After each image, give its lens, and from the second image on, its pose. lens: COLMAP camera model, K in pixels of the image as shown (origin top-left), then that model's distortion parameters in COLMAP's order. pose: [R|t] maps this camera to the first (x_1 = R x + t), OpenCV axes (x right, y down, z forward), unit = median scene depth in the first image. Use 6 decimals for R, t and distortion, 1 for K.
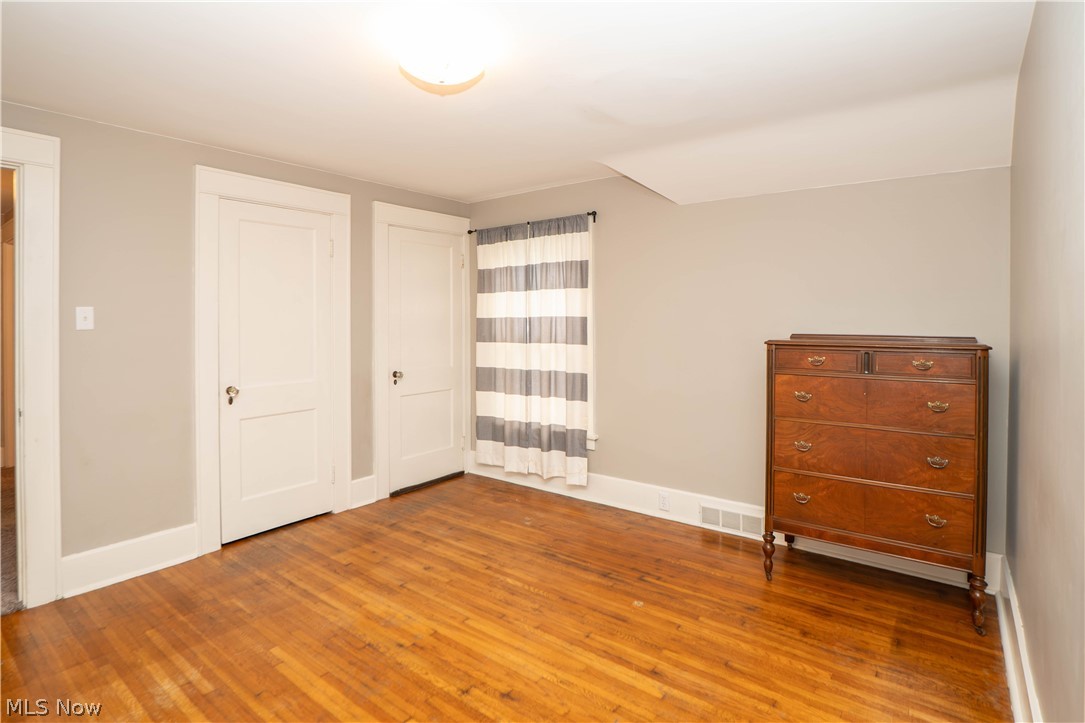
lens RADIAL K [[542.2, 0, 545.8], [0, 542.2, 343.1], [0, 0, 1]] dist [-0.025379, 0.000162]
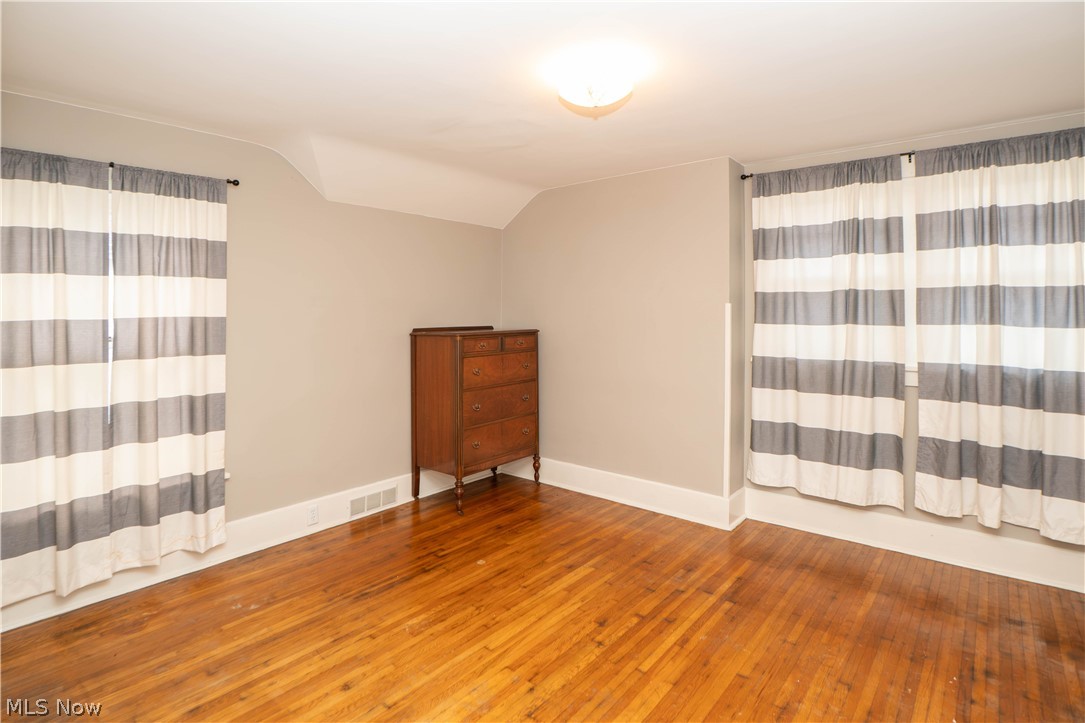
lens RADIAL K [[549.3, 0, 540.0], [0, 549.3, 328.5], [0, 0, 1]] dist [-0.029933, -0.000589]
pose [[0.044539, -0.027635, 0.998625, -0.847977], [0.045606, 0.998631, 0.025601, -0.041297], [-0.997966, 0.044403, 0.045739, 0.677607]]
